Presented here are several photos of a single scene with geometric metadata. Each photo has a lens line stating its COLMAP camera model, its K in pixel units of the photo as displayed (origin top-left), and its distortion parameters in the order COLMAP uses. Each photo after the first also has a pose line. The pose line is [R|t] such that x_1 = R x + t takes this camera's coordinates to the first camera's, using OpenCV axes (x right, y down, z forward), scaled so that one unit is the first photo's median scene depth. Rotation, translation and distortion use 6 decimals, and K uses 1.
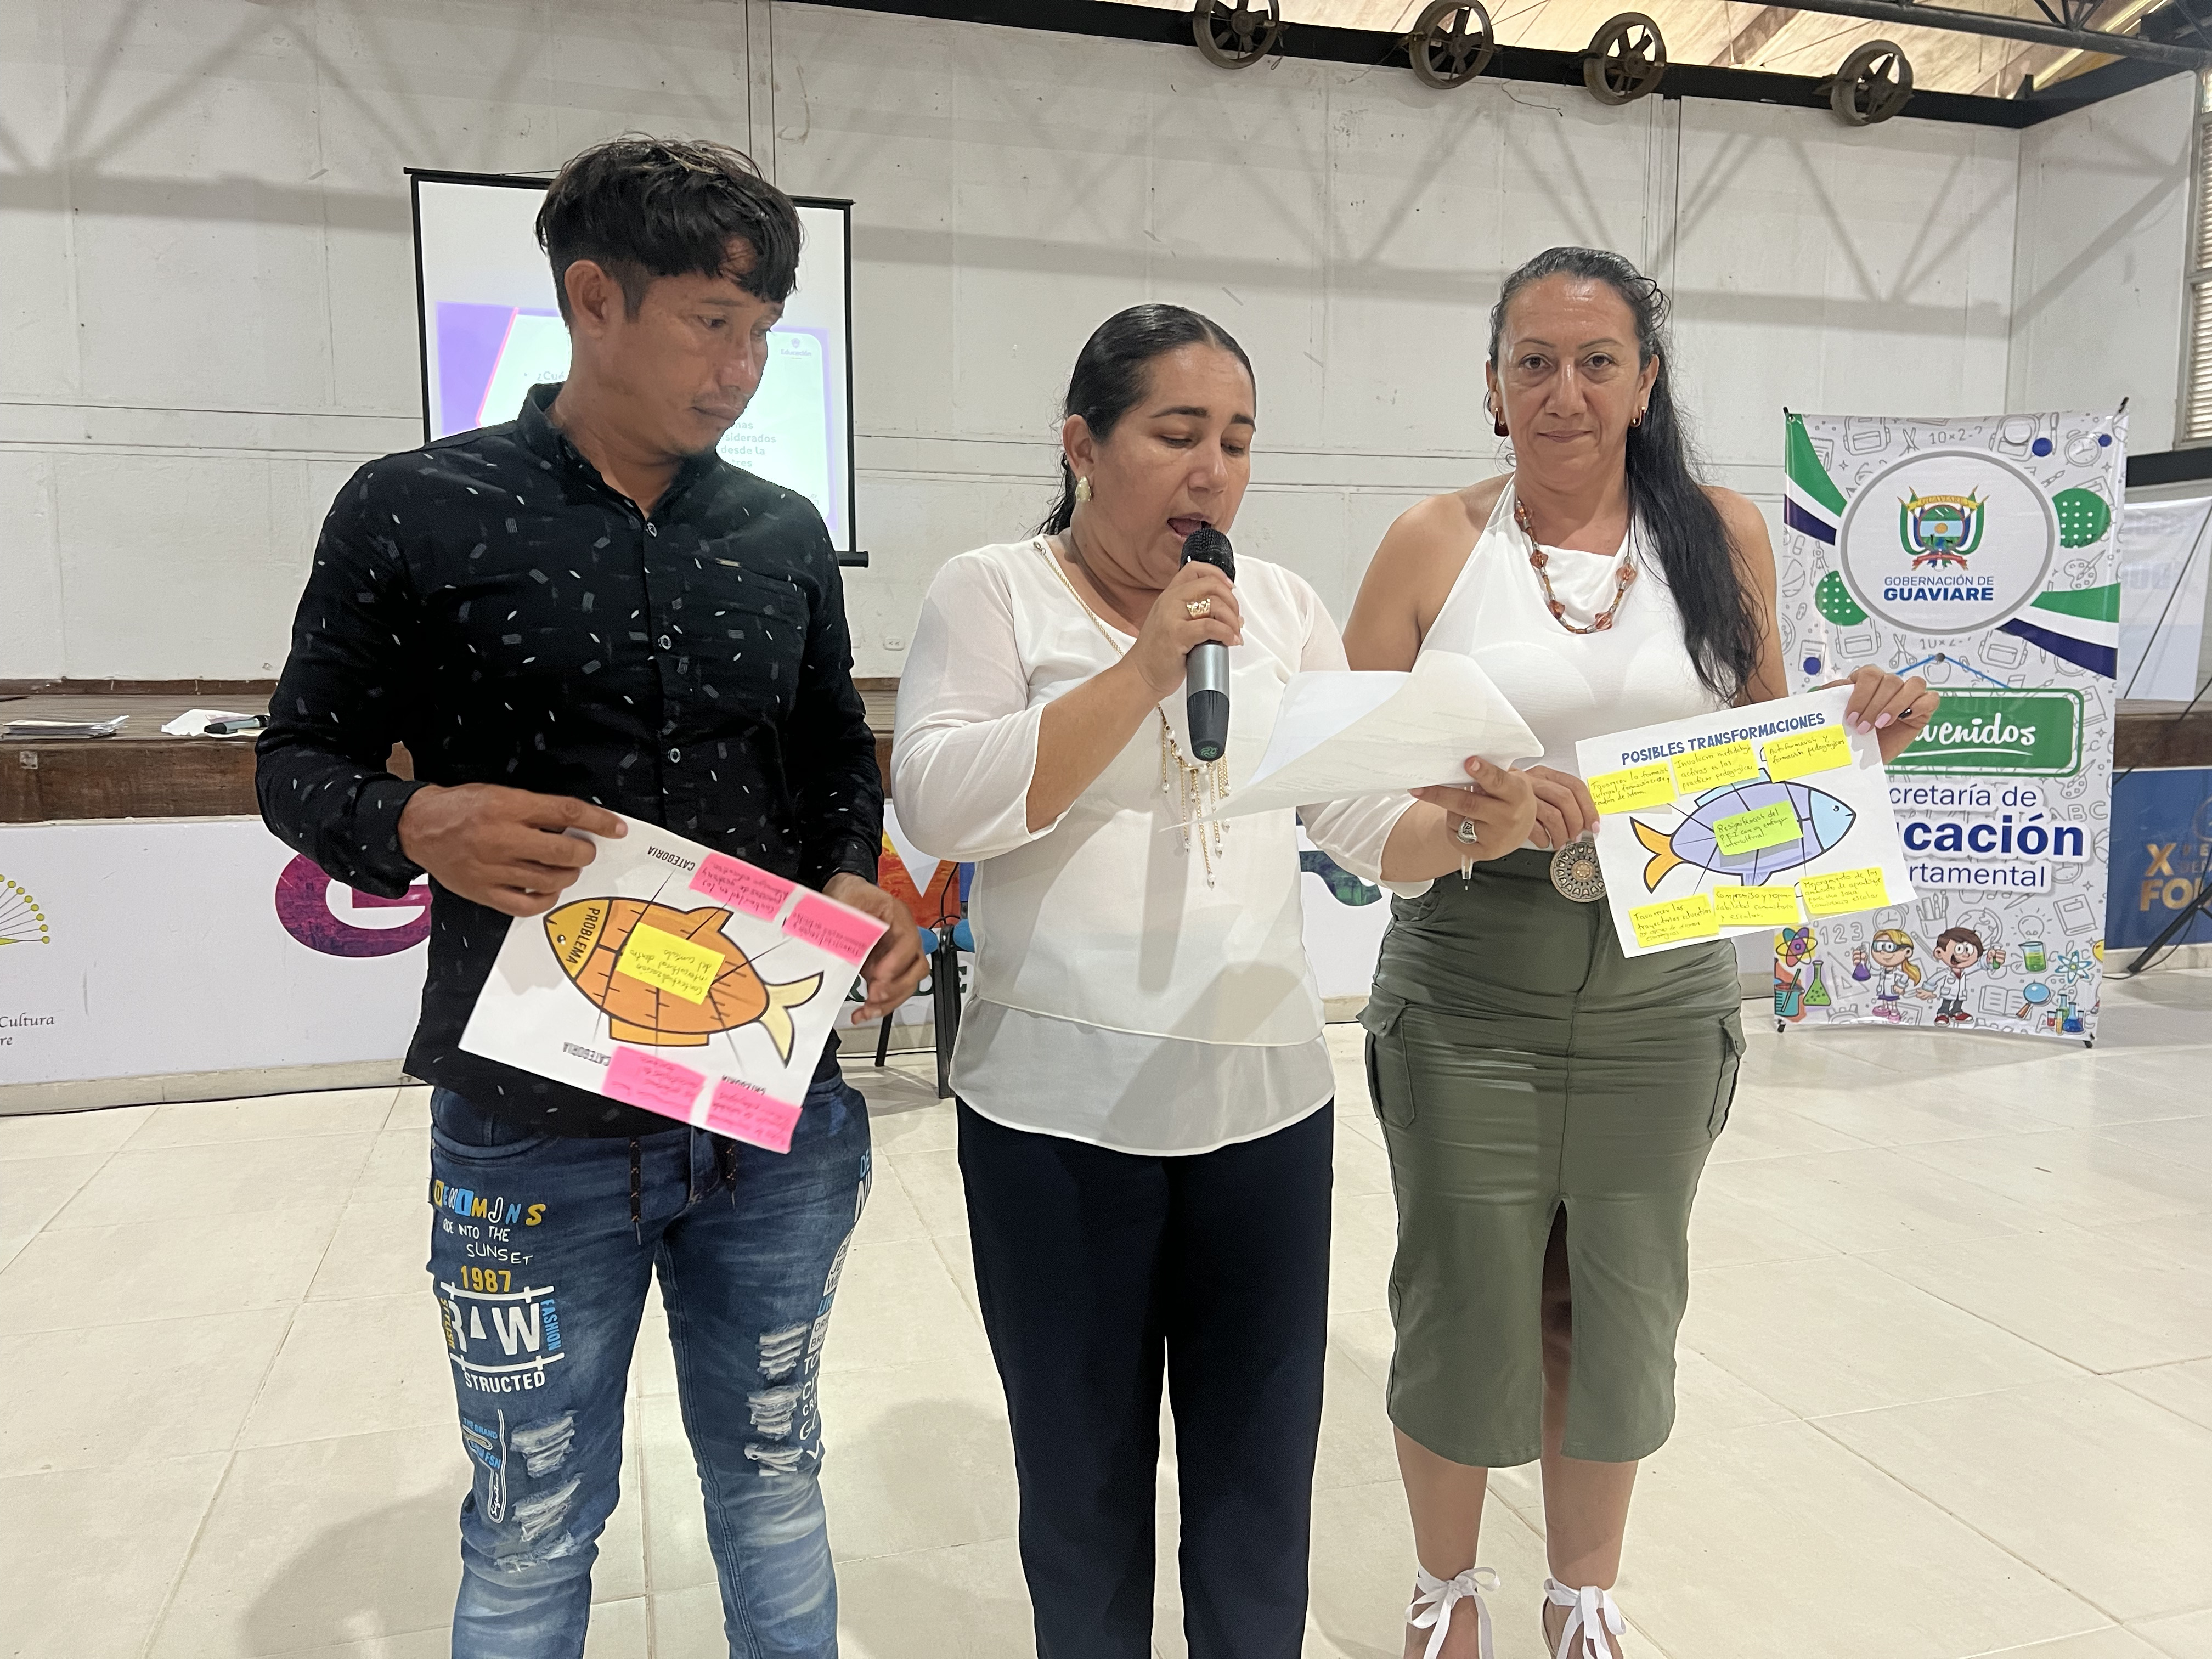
lens RADIAL K [[1650.7, 0, 1104.1], [0, 1650.7, 828.5], [0, 0, 1]] dist [-0.002848, -0.013273]
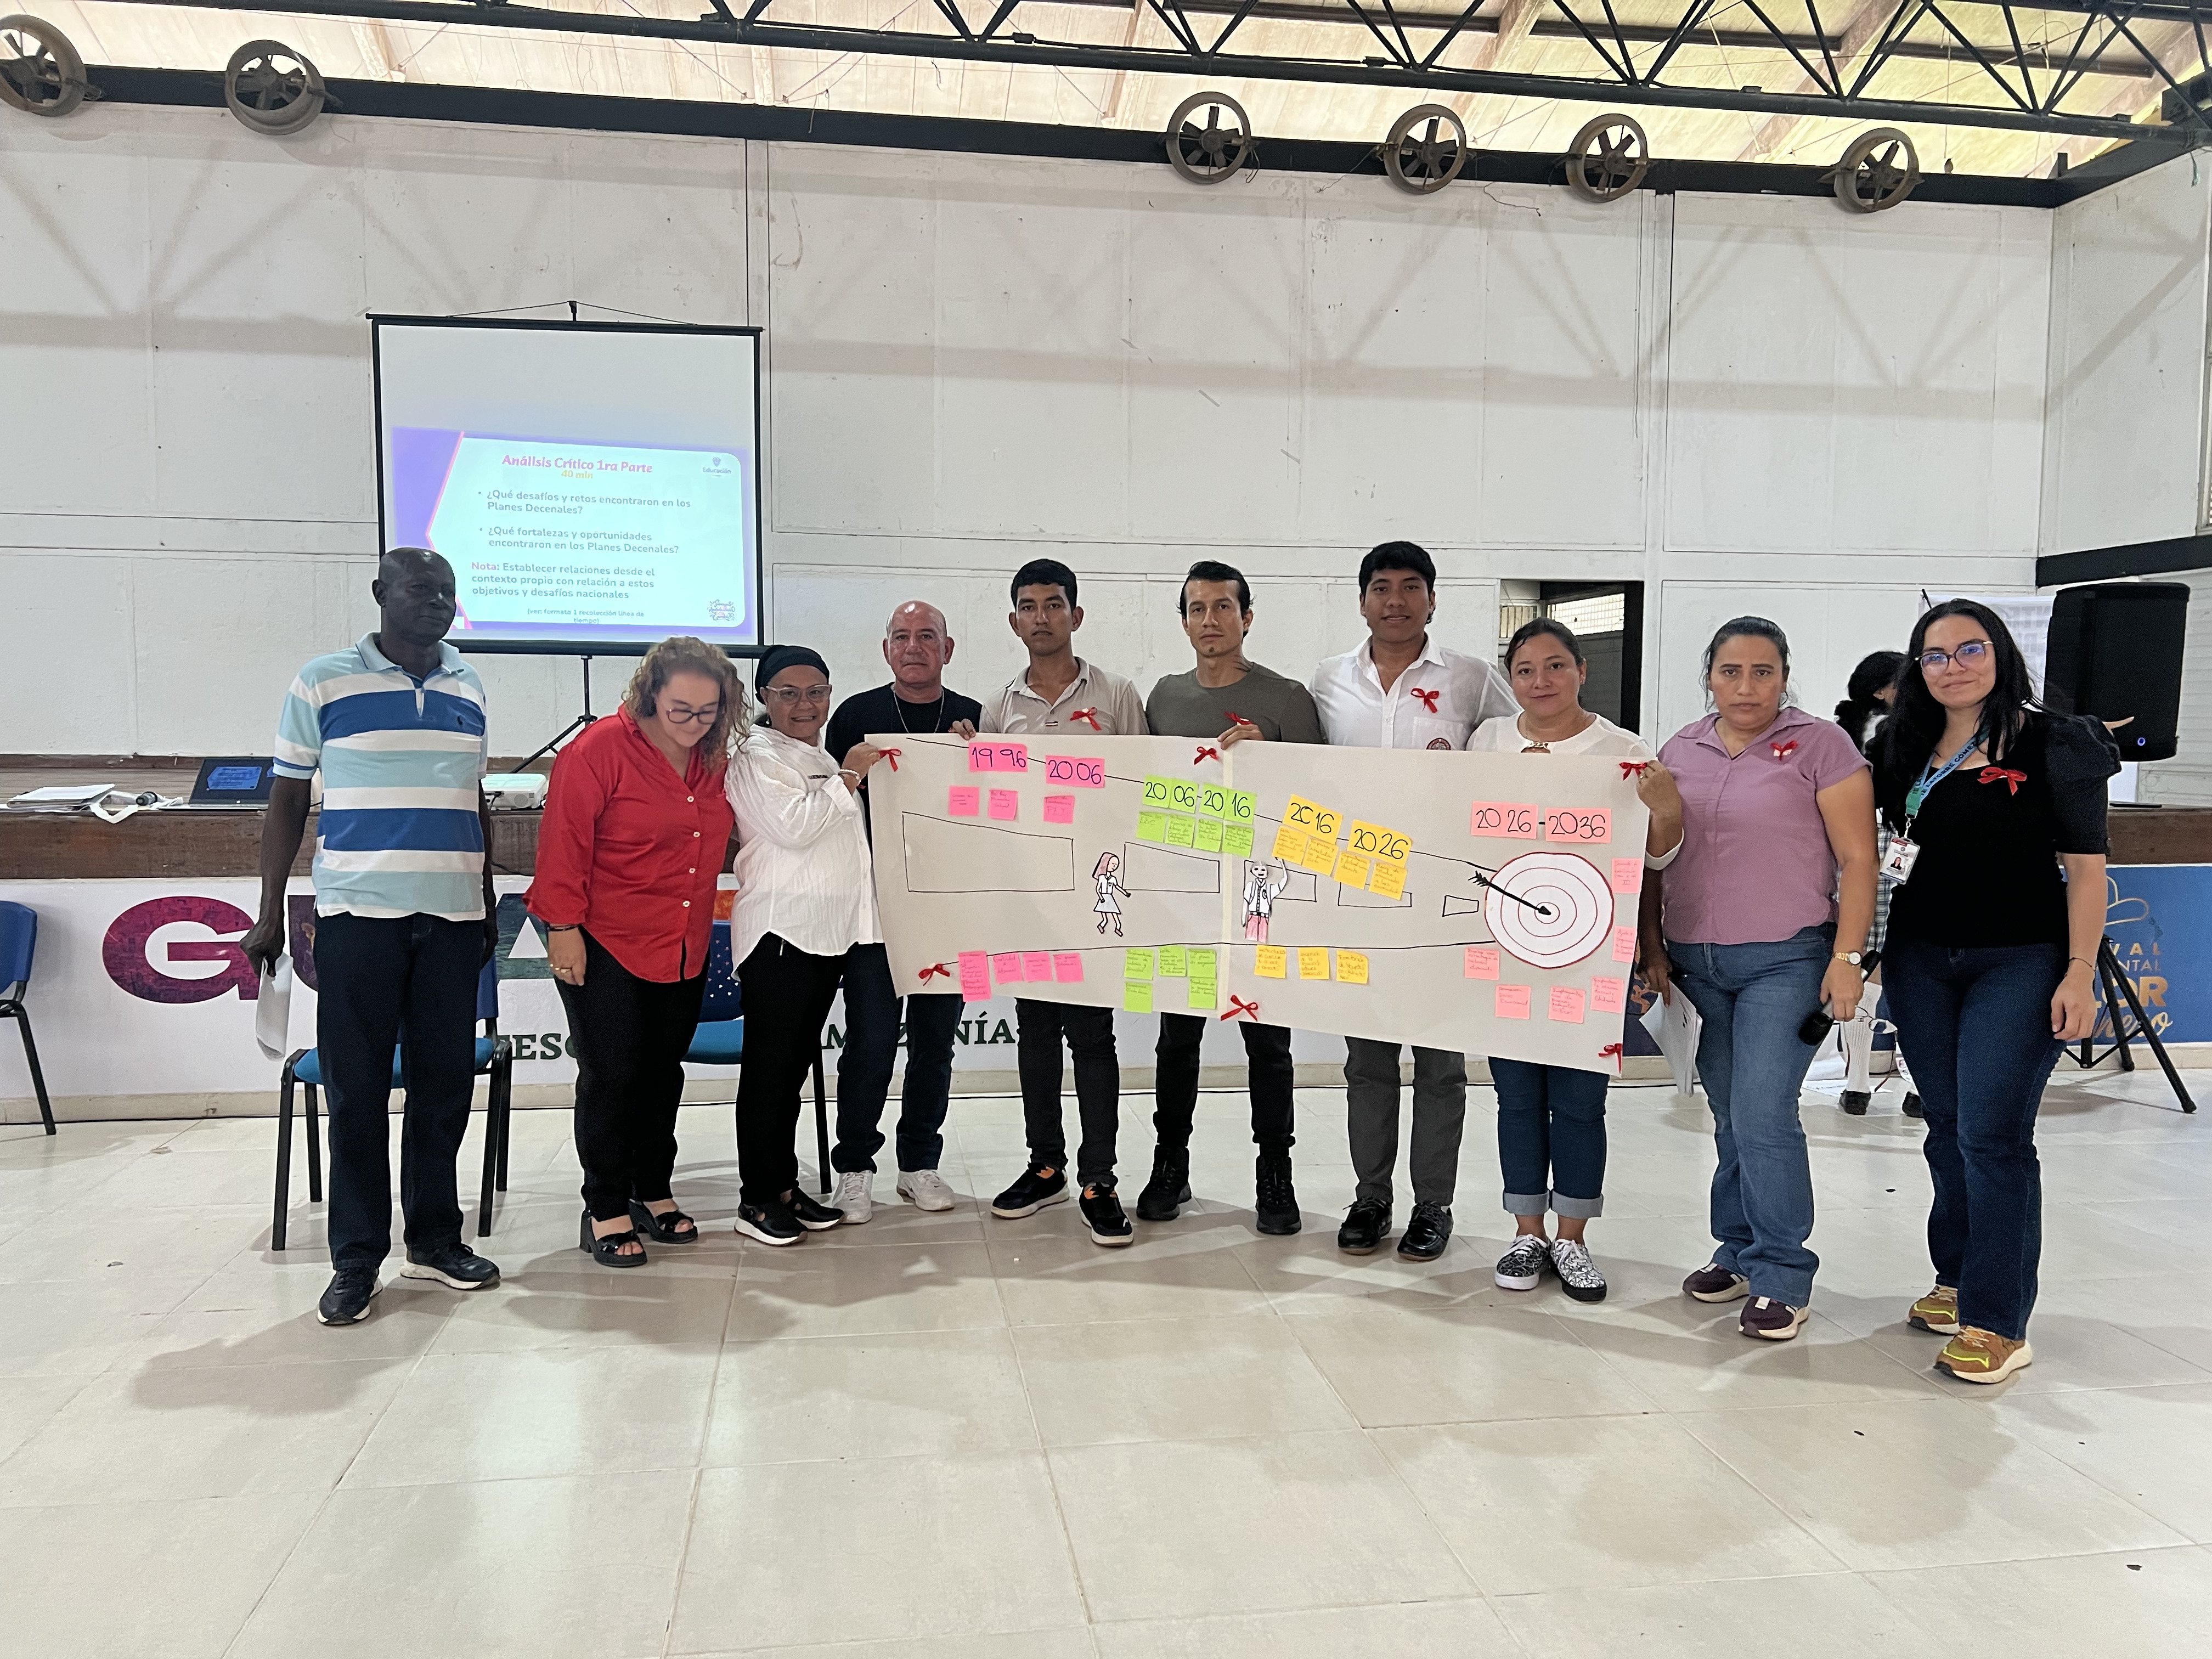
lens RADIAL K [[1650.7, 0, 1105.5], [0, 1650.7, 834.6], [0, 0, 1]] dist [-0.002848, -0.013273]
pose [[0.990467, 0.015676, -0.136856, 0.156804], [-0.021488, 0.998924, -0.041093, -0.003044], [0.136065, 0.043642, 0.989738, -0.027375]]
